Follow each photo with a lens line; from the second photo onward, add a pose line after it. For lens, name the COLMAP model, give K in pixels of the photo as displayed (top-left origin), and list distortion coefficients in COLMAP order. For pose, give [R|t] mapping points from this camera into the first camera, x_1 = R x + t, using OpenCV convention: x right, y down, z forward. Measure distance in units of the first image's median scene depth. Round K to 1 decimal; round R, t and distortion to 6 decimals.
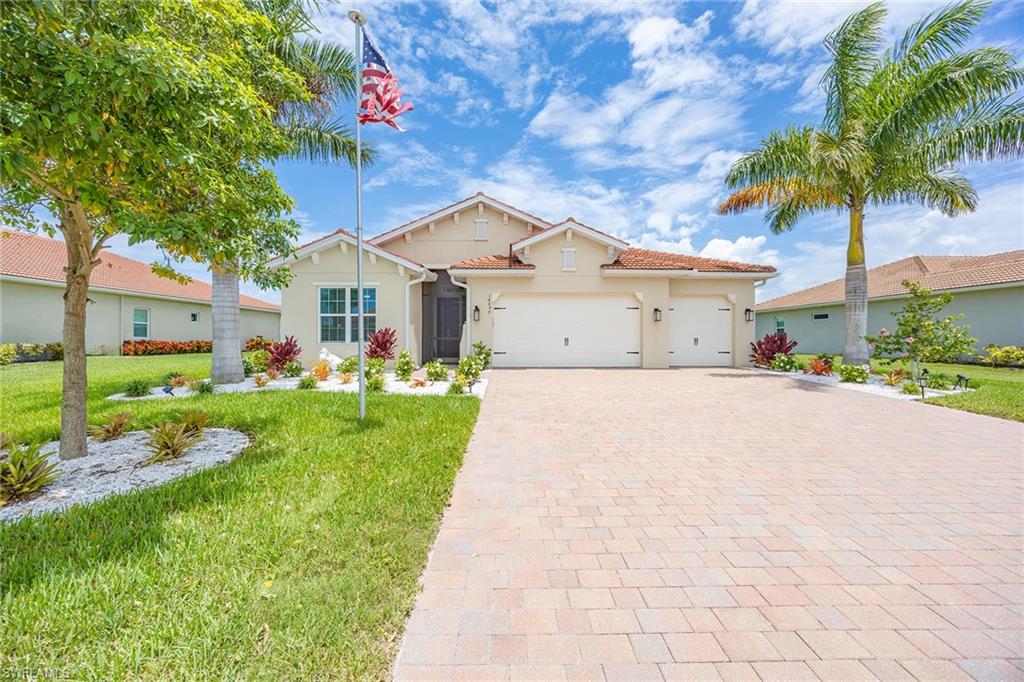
lens RADIAL K [[389.2, 0, 506.0], [0, 389.2, 341.9], [0, 0, 1]] dist [-0.002258, 0.000044]
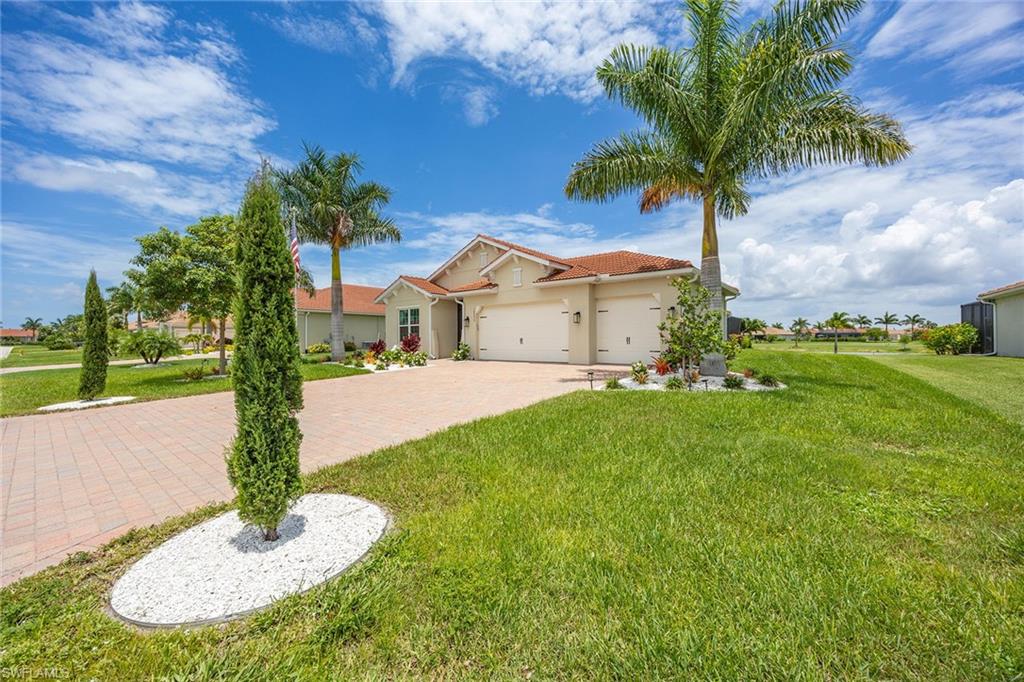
lens RADIAL K [[389.2, 0, 512.1], [0, 389.2, 339.9], [0, 0, 1]] dist [-0.002258, 0.000044]
pose [[0.775061, -0.005303, -0.631864, 0.968280], [0.003610, 0.999986, -0.003965, 0.000486], [0.631876, 0.000792, 0.775069, -0.011614]]
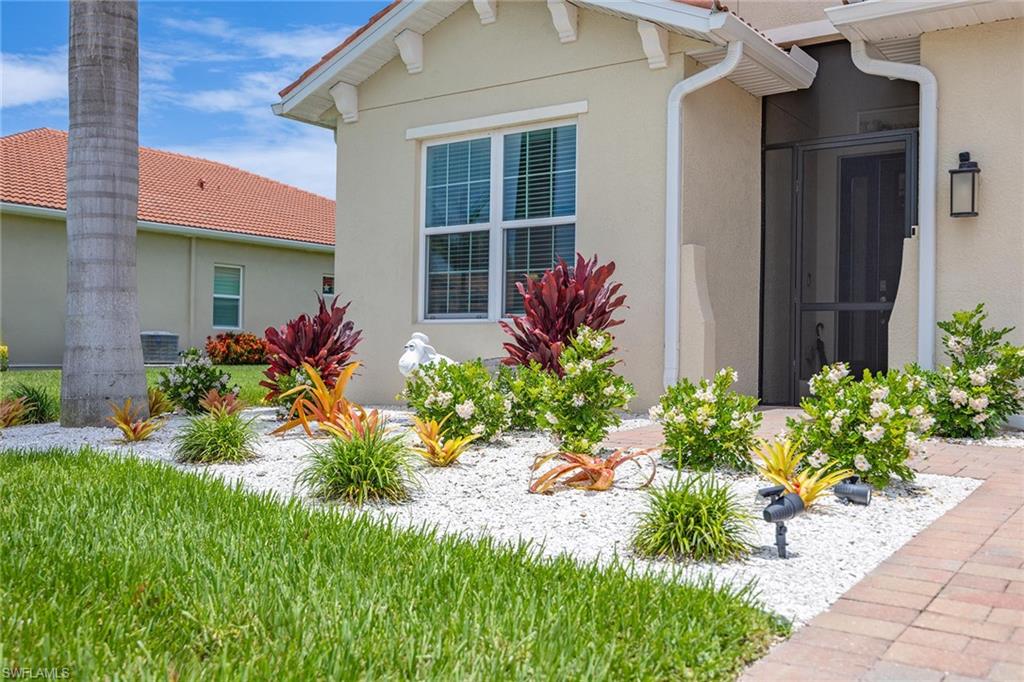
lens RADIAL K [[970.2, 0, 510.0], [0, 970.2, 343.9], [0, 0, 1]] dist [-0.015281, 0.000000]
pose [[0.813799, 0.005152, -0.581124, 0.036889], [-0.015876, 0.999785, -0.013368, 0.031144], [0.580930, 0.020105, 0.813705, 0.392149]]
